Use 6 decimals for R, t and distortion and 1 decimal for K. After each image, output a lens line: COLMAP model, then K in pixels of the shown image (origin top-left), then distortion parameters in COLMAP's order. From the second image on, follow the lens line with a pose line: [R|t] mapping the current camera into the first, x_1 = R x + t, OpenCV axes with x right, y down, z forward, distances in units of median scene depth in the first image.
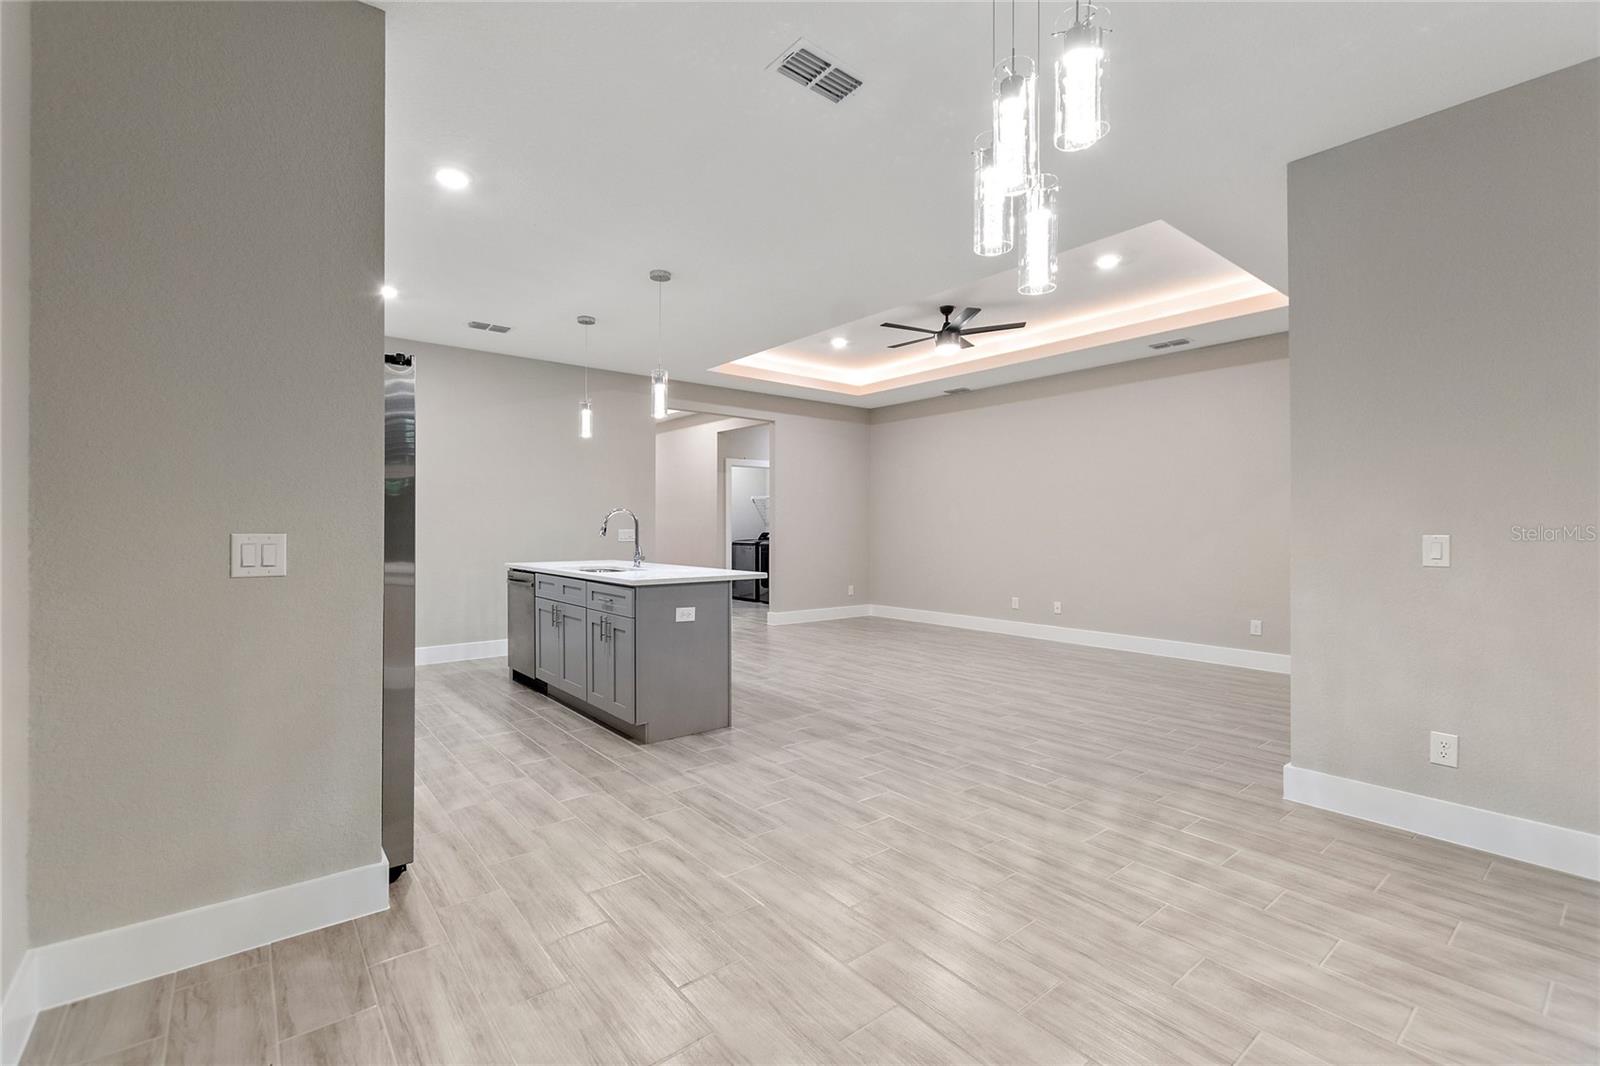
lens RADIAL K [[695.7, 0, 794.1], [0, 695.7, 529.2], [0, 0, 1]] dist [0.000589, -0.000732]
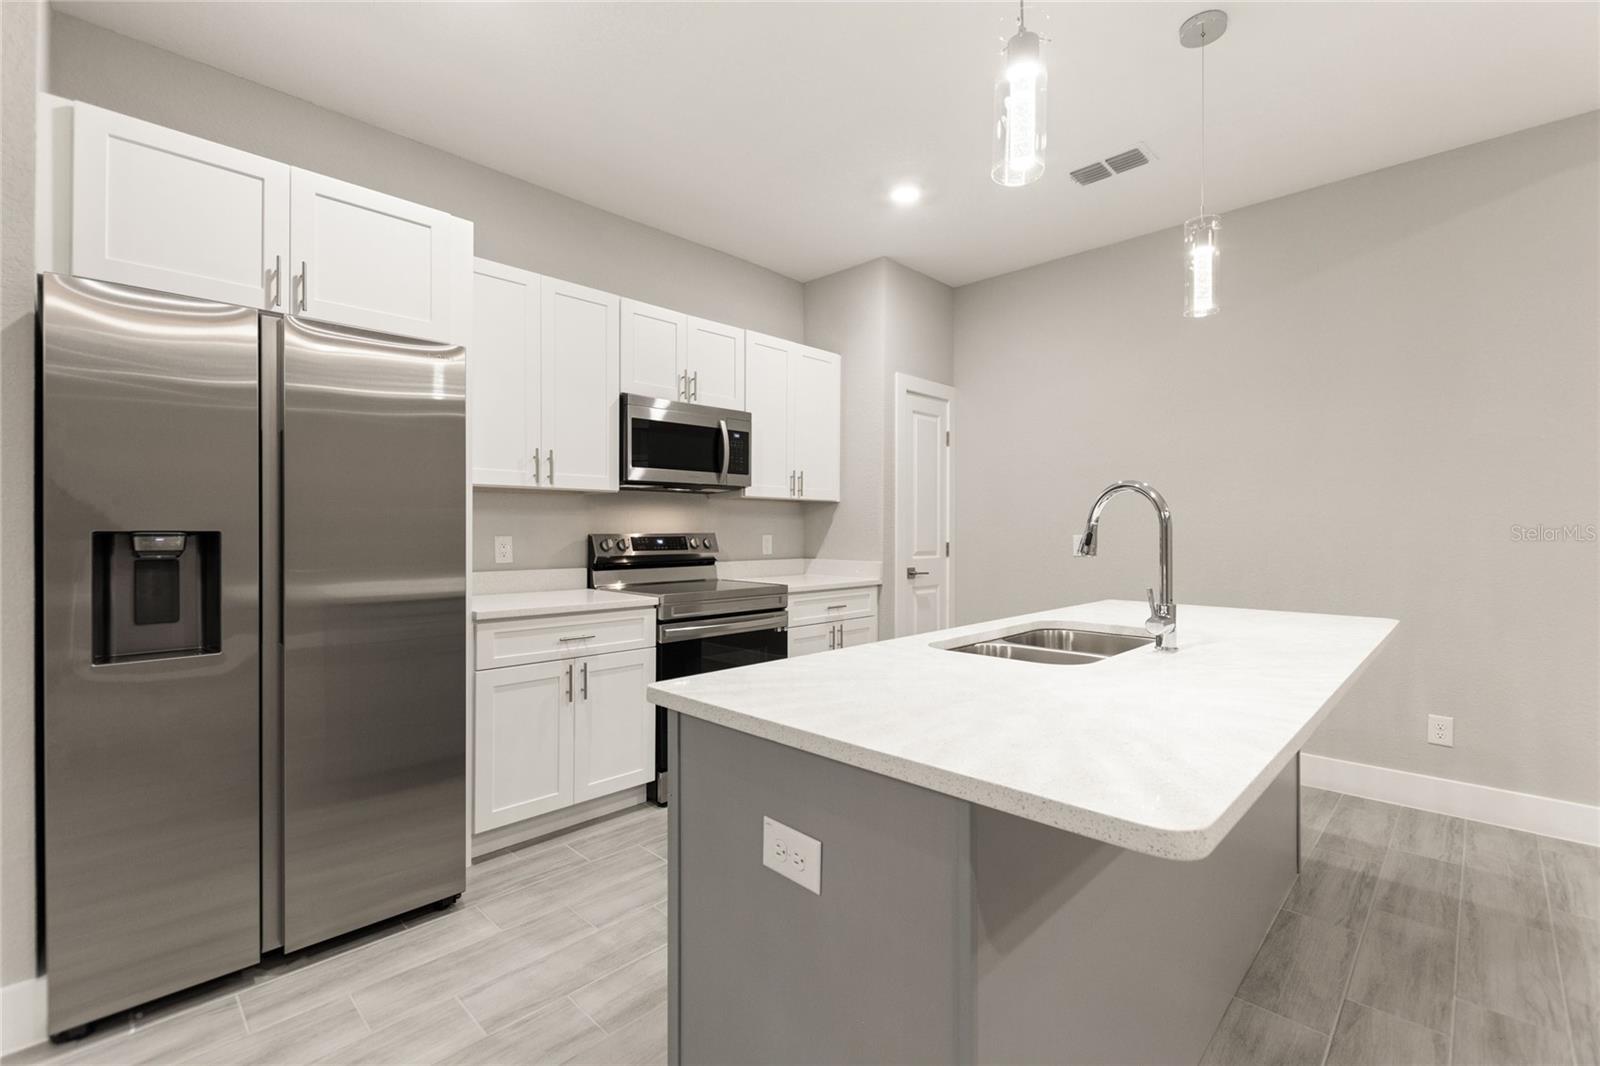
lens RADIAL K [[695.7, 0, 794.1], [0, 695.7, 529.2], [0, 0, 1]] dist [0.000589, -0.000732]
pose [[0.112044, -0.003935, -0.993696, 0.121546], [-0.001775, 0.999990, -0.004160, -0.001113], [0.993702, 0.002230, 0.112035, 1.049784]]
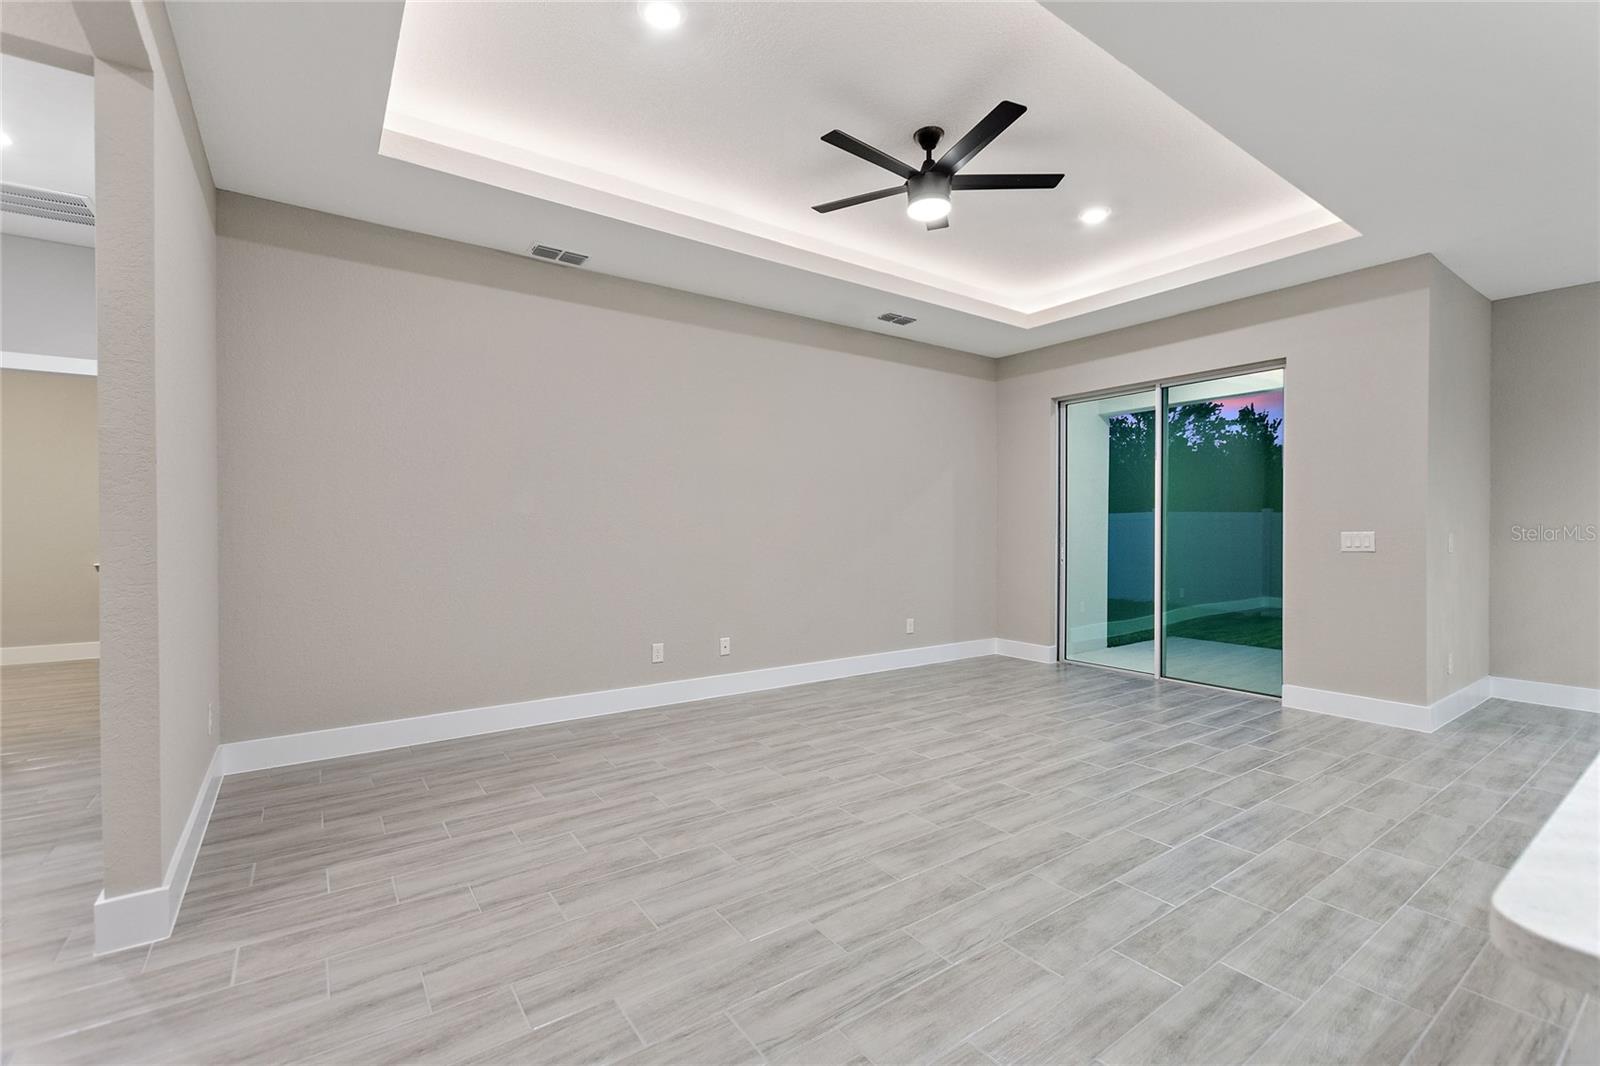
lens RADIAL K [[695.7, 0, 794.1], [0, 695.7, 529.2], [0, 0, 1]] dist [0.000589, -0.000732]
pose [[0.060683, -0.001976, 0.998155, -0.577871], [0.000033, 0.999998, 0.001977, -0.003322], [-0.998157, -0.000087, 0.060683, 1.780818]]
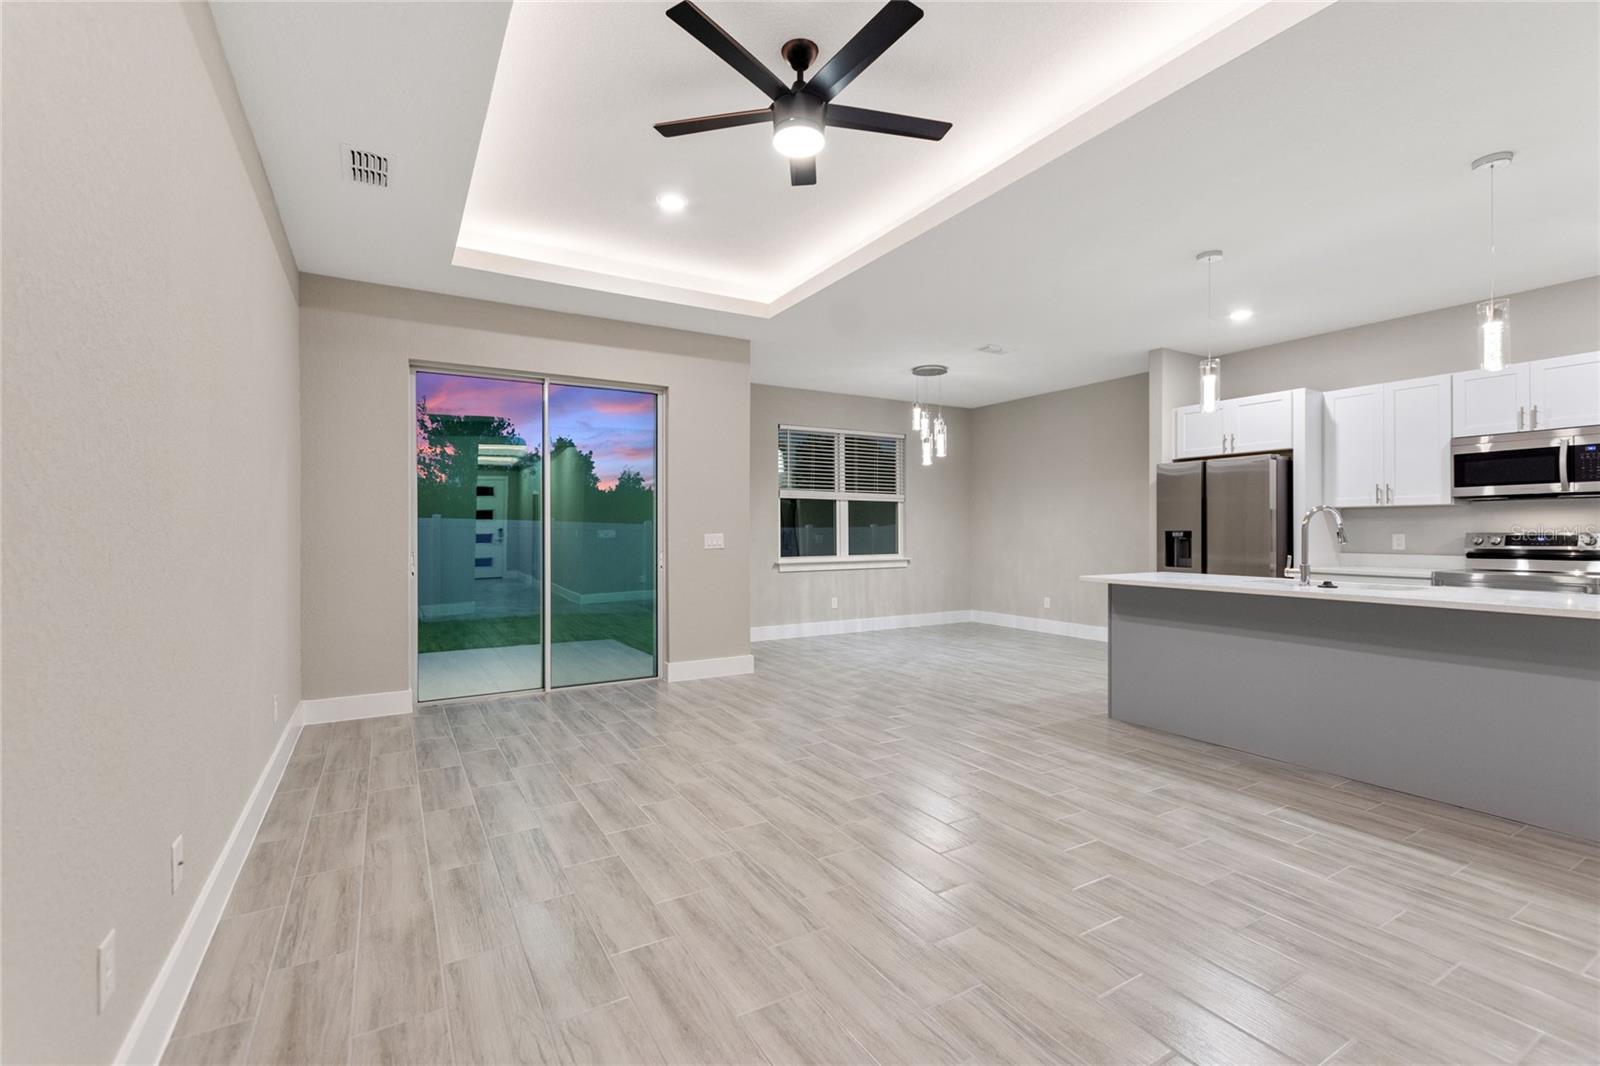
lens RADIAL K [[695.7, 0, 794.1], [0, 695.7, 529.2], [0, 0, 1]] dist [0.000589, -0.000732]
pose [[-0.989030, 0.001325, 0.147707, 0.258769], [0.001336, 0.999999, -0.000022, -0.006534], [-0.147707, 0.000176, -0.989031, 2.411693]]
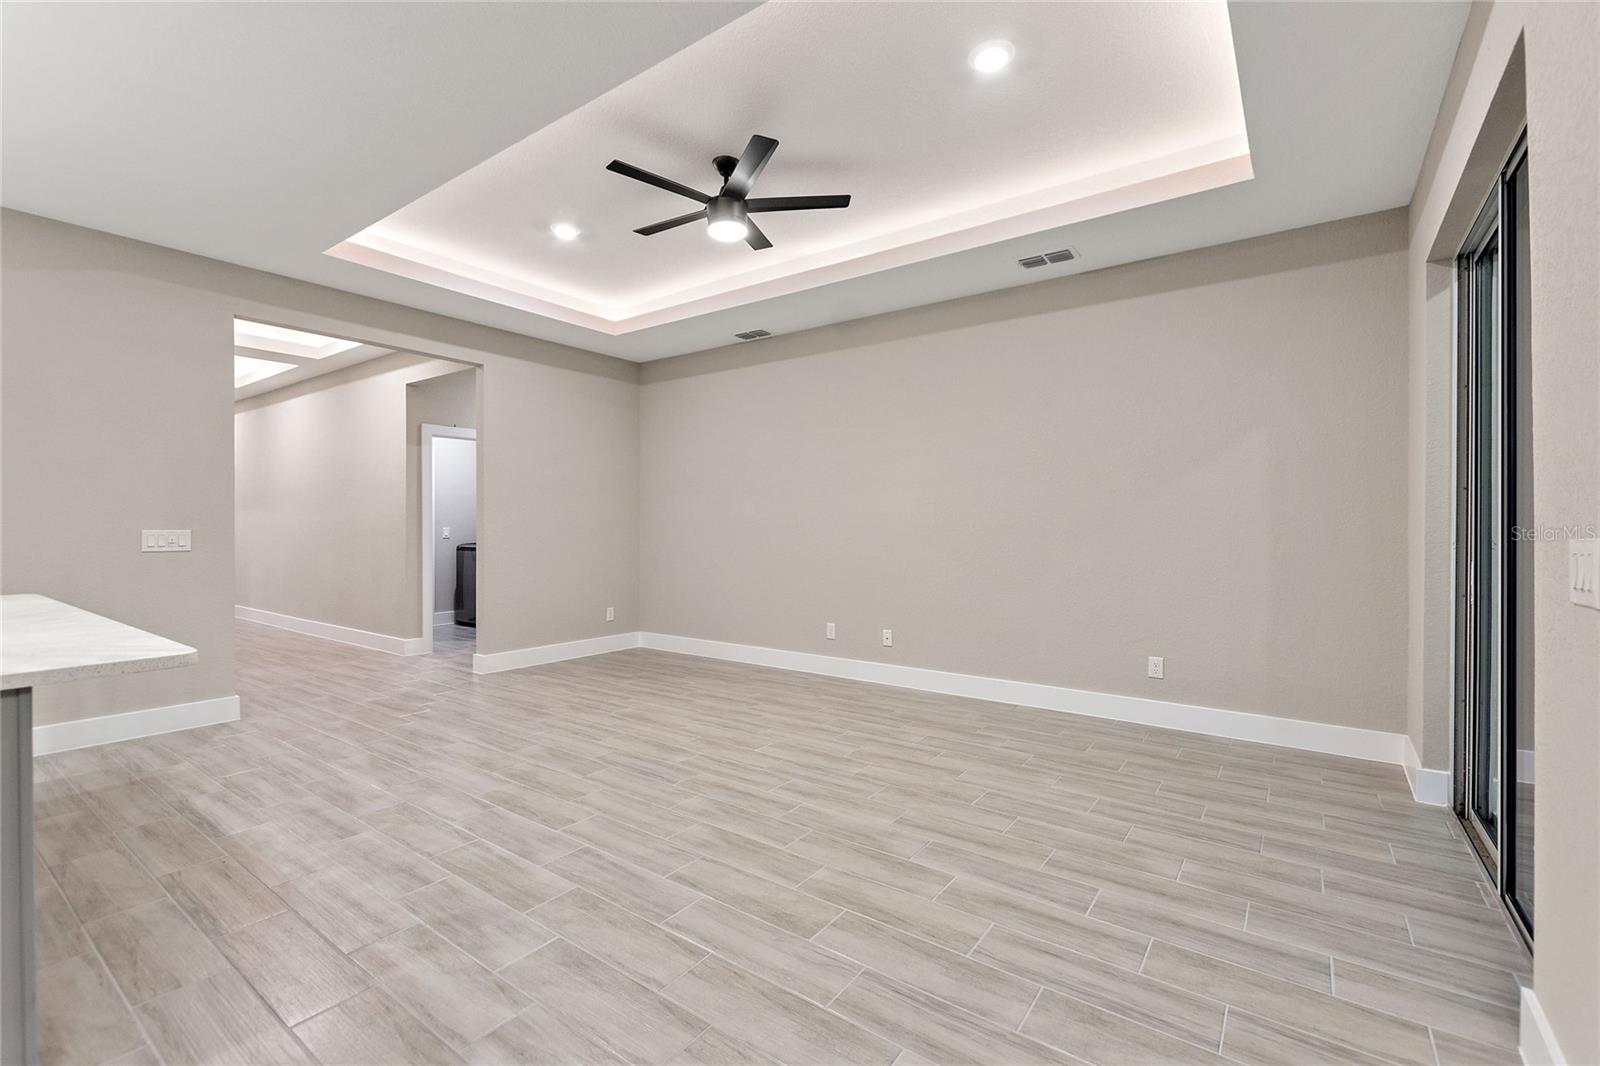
lens RADIAL K [[695.7, 0, 794.1], [0, 695.7, 529.2], [0, 0, 1]] dist [0.000589, -0.000732]
pose [[0.965629, -0.000806, 0.259922, 0.197959], [0.000008, 0.999995, 0.003070, -0.002814], [-0.259923, -0.002963, 0.965625, 0.663684]]
